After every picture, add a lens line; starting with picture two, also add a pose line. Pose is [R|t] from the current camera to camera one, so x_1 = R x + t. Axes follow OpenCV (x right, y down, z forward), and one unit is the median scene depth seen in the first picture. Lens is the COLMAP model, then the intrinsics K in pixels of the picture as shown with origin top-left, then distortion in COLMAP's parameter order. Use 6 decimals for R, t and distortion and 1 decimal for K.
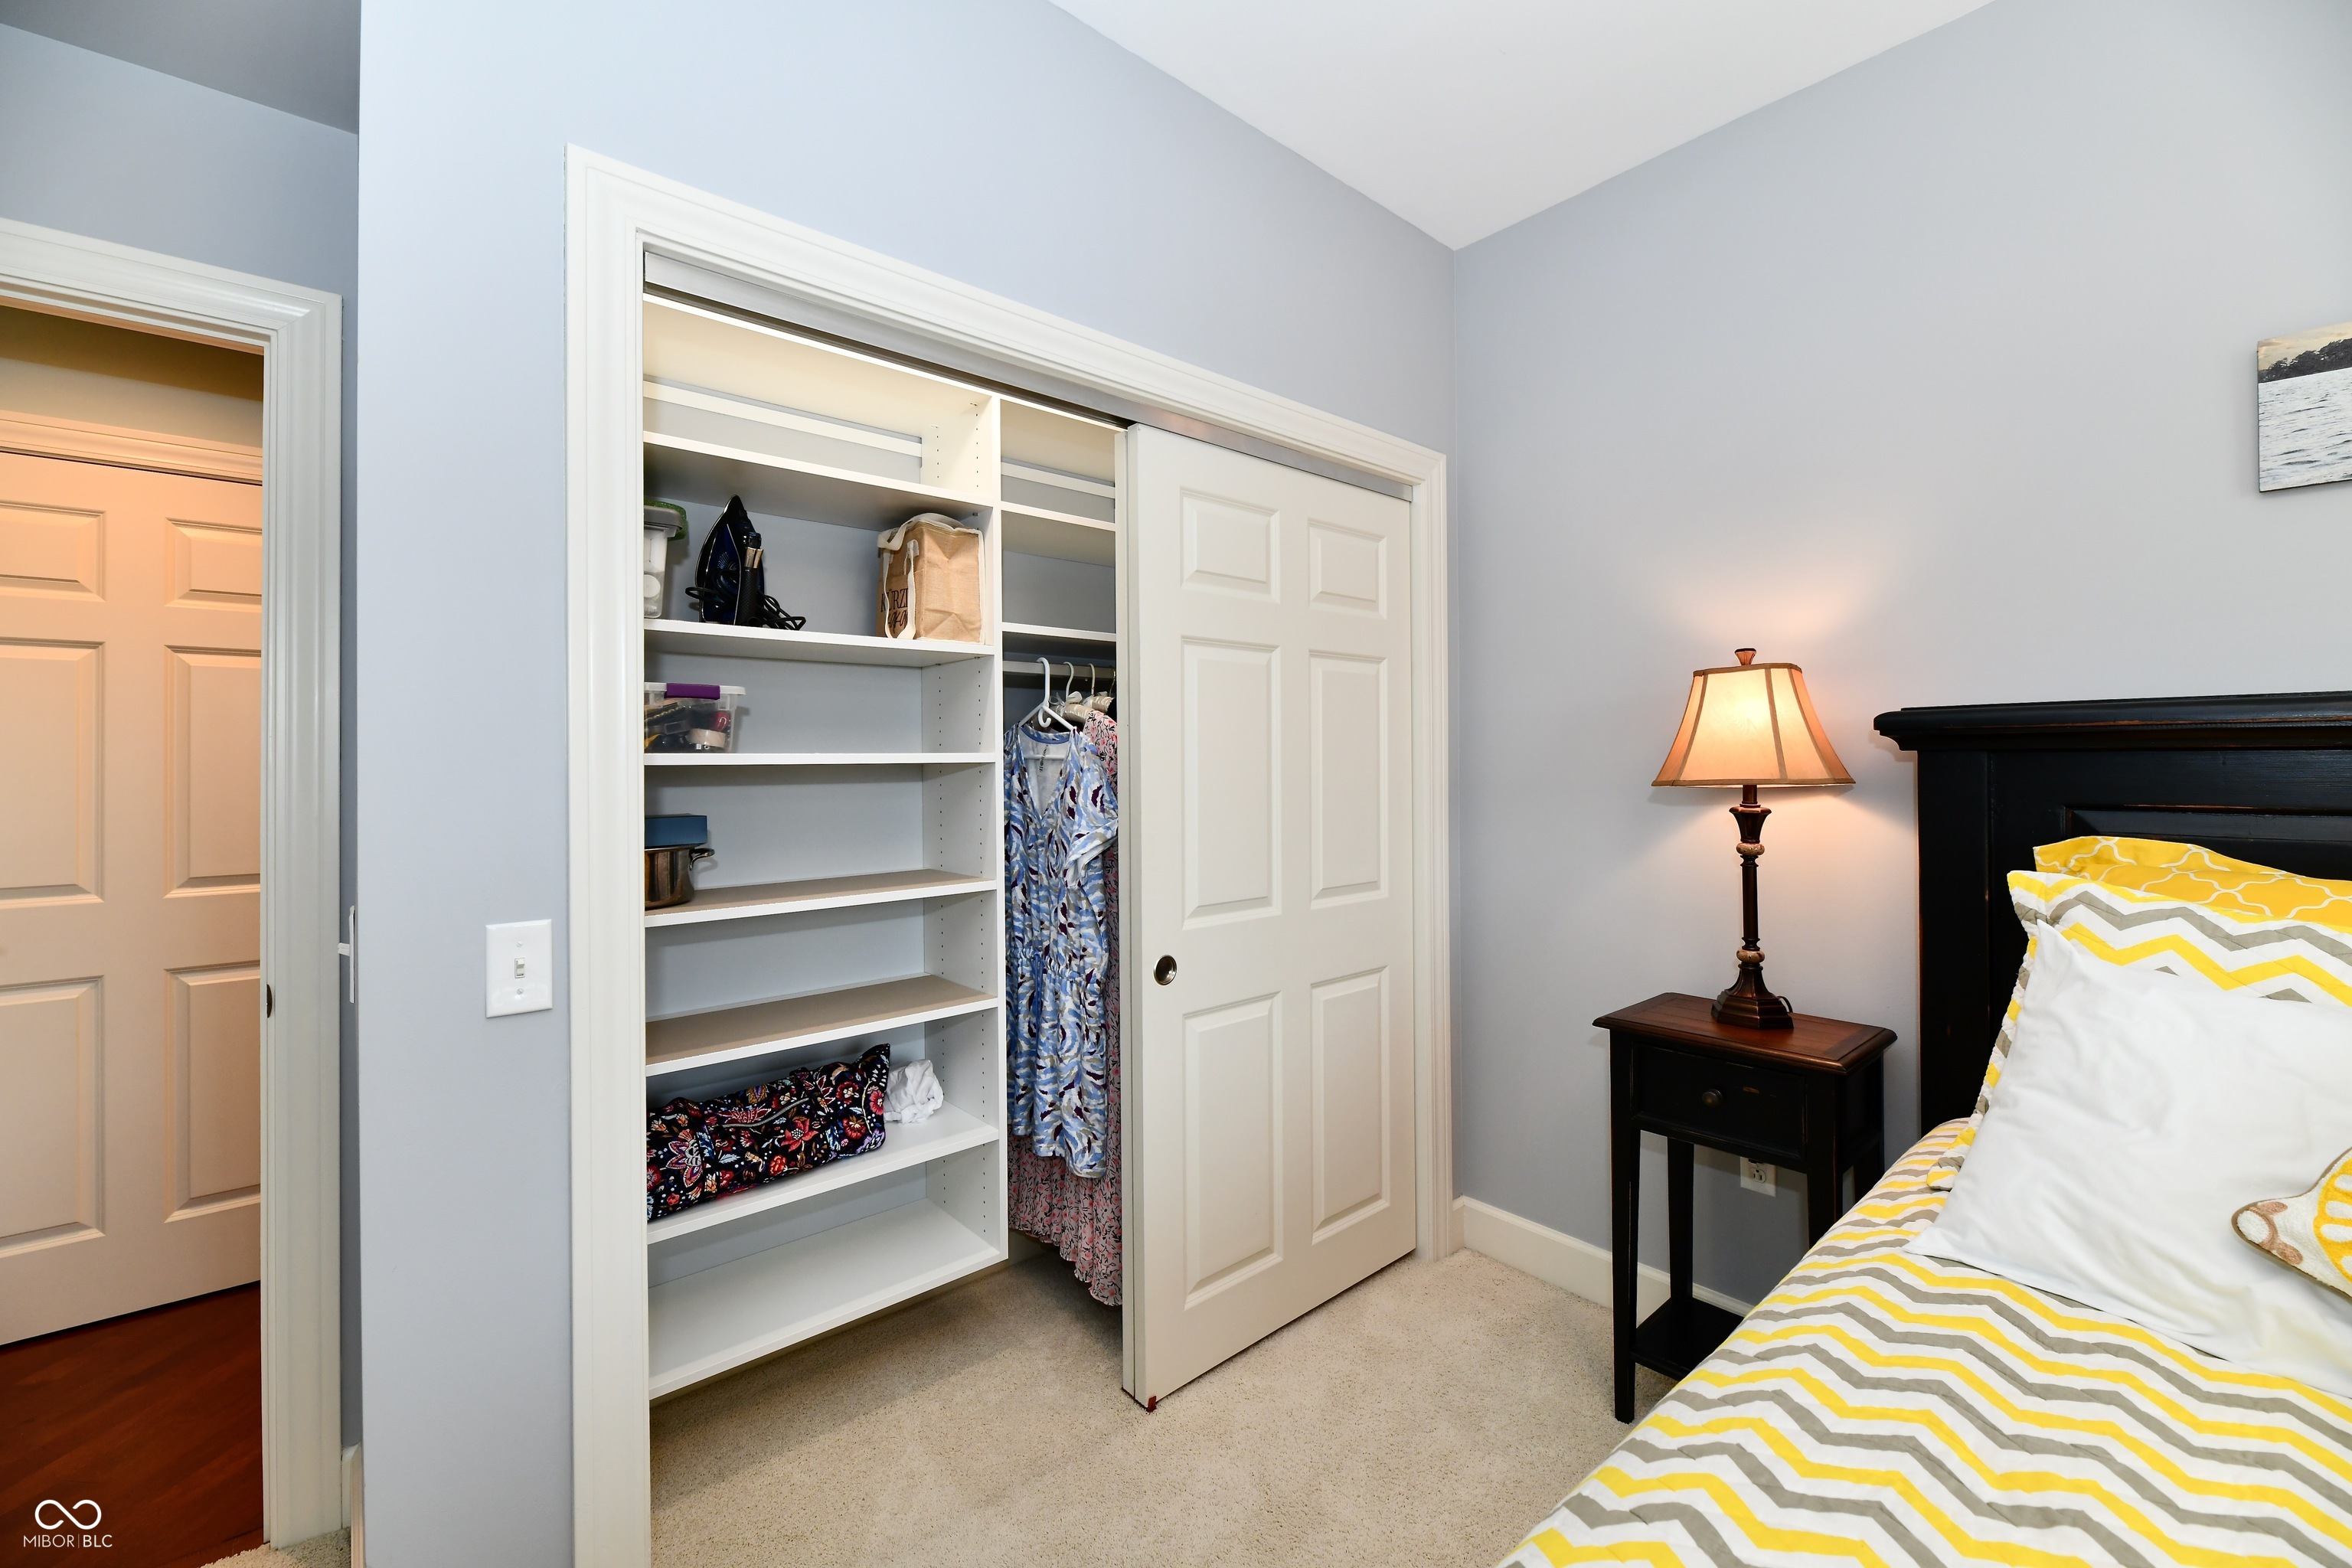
lens RADIAL K [[966.5, 0, 1186.8], [0, 966.5, 750.7], [0, 0, 1]] dist [-0.001513, -0.002908]
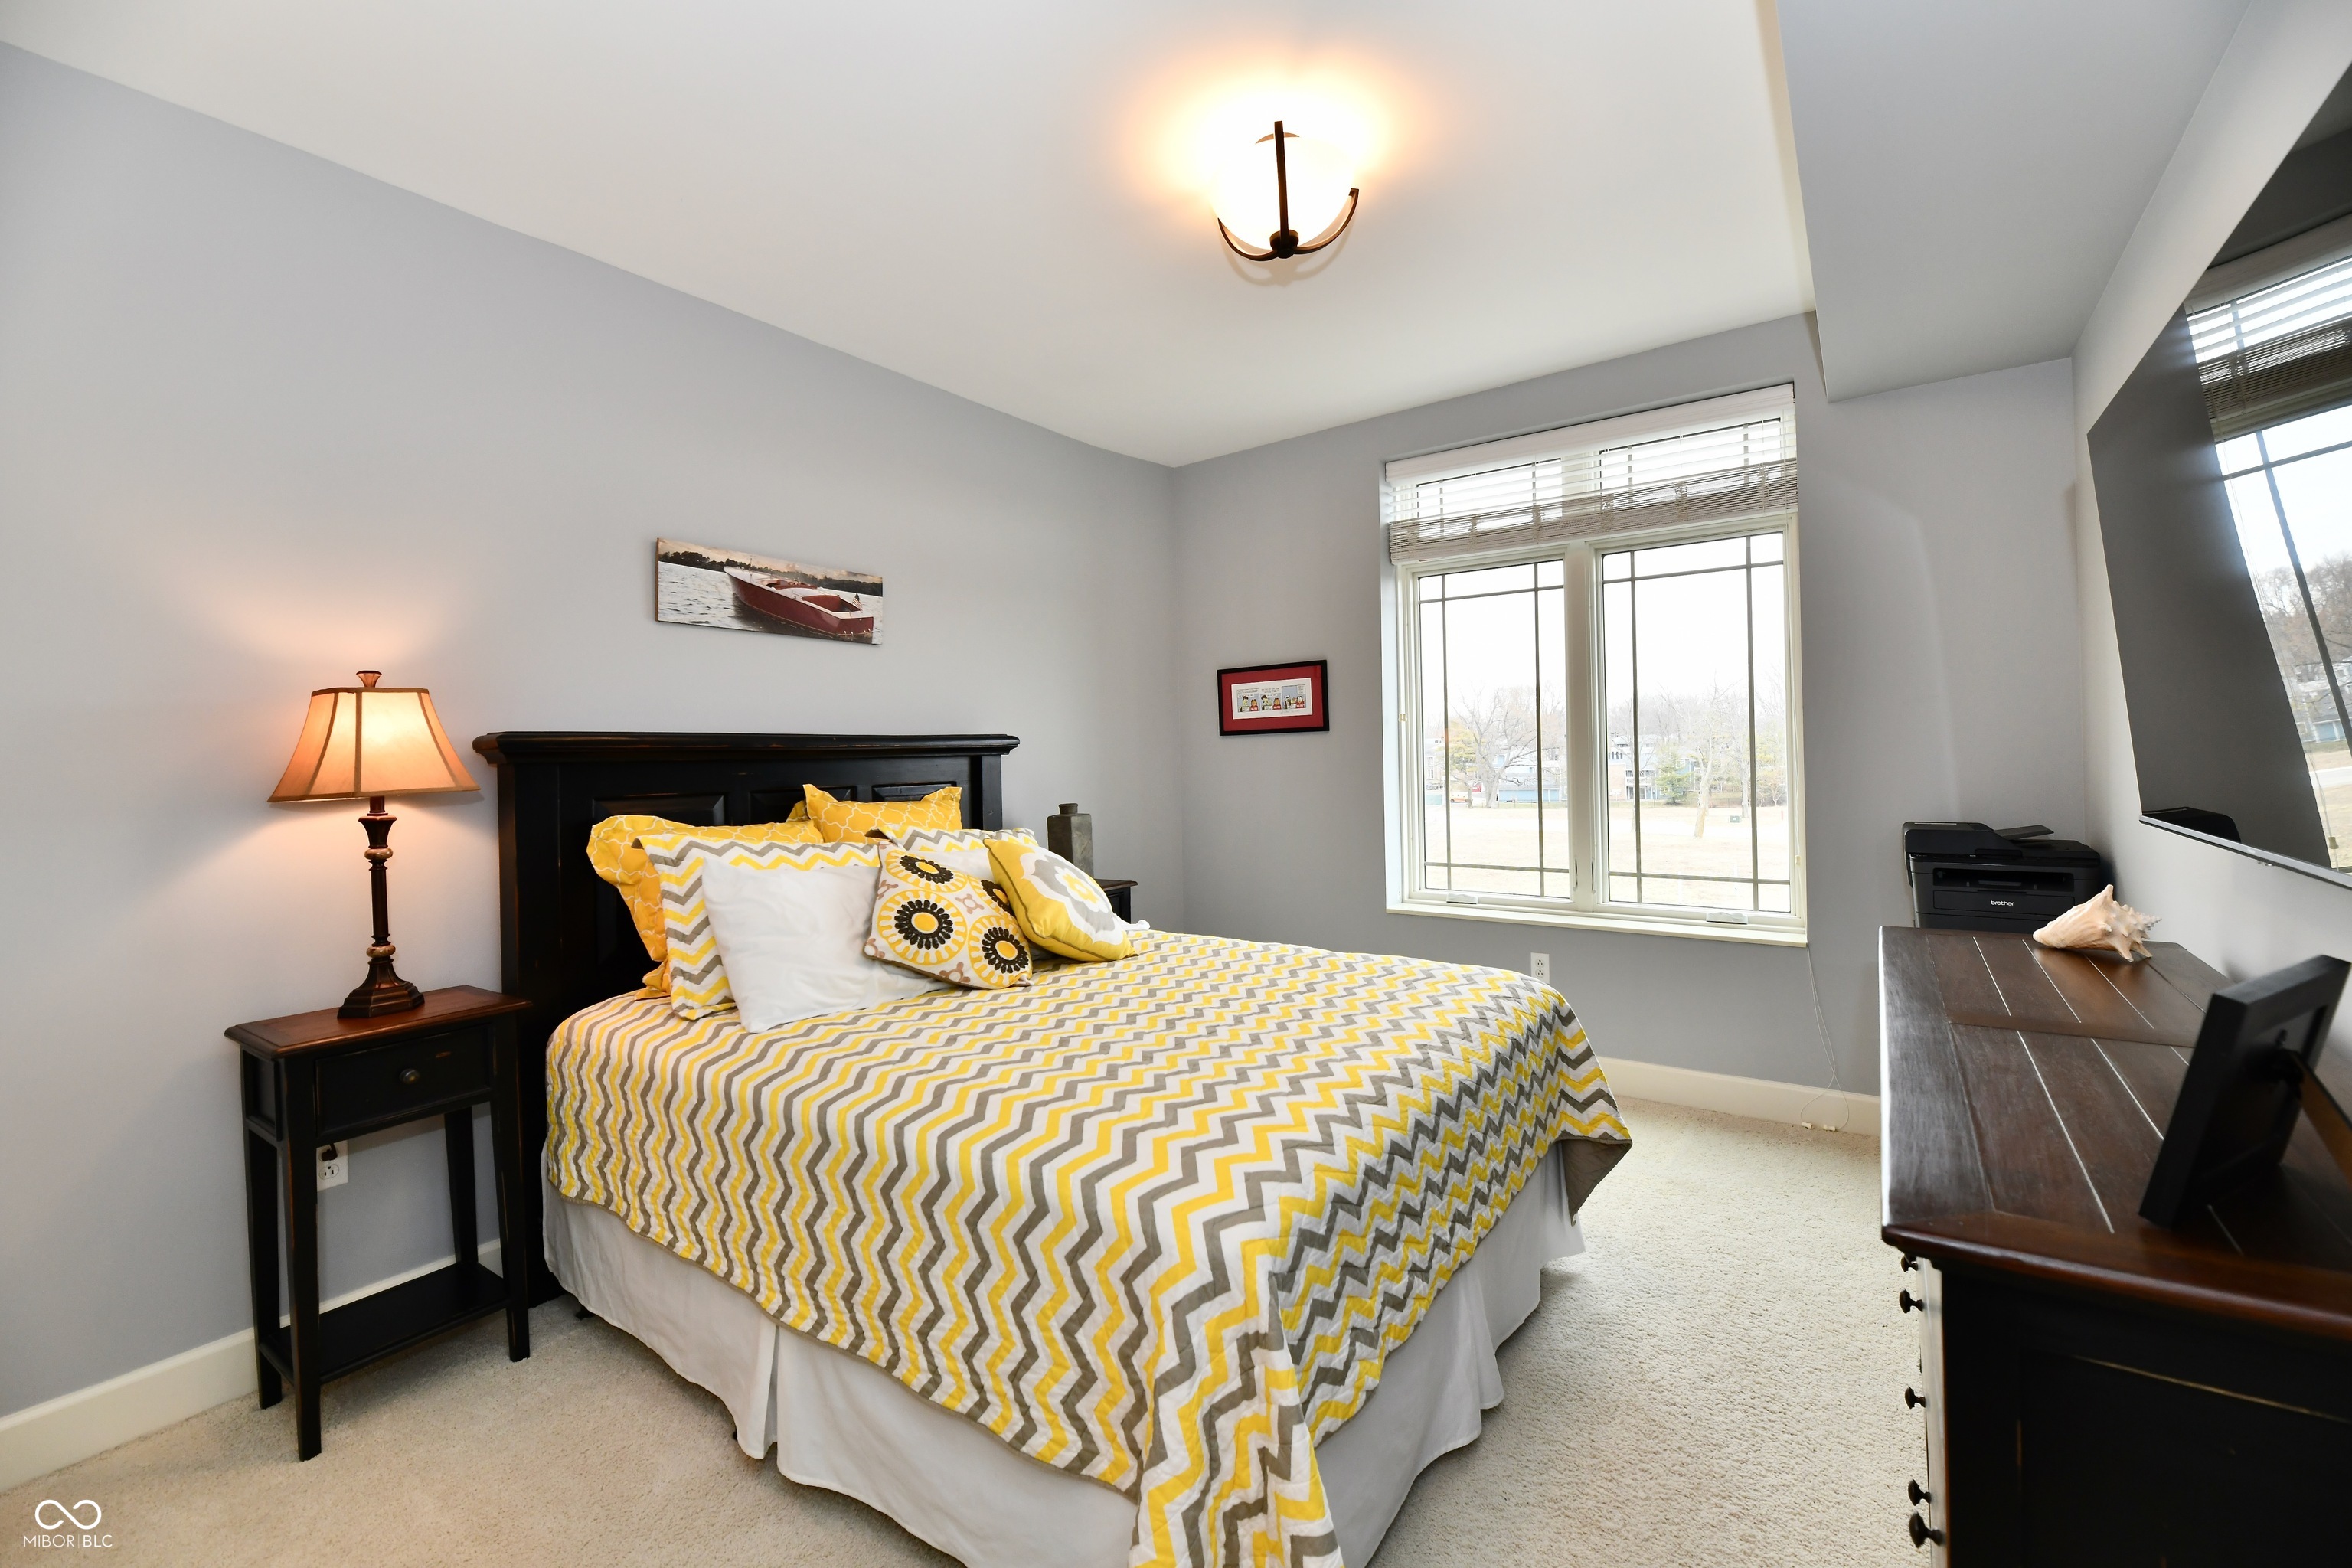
lens RADIAL K [[966.5, 0, 1182.7], [0, 966.5, 772.9], [0, 0, 1]] dist [-0.001513, -0.002908]
pose [[-0.226271, -0.001977, 0.974062, -0.693066], [0.014104, 0.999886, 0.005306, 0.016775], [-0.973962, 0.014938, -0.226217, 0.355372]]
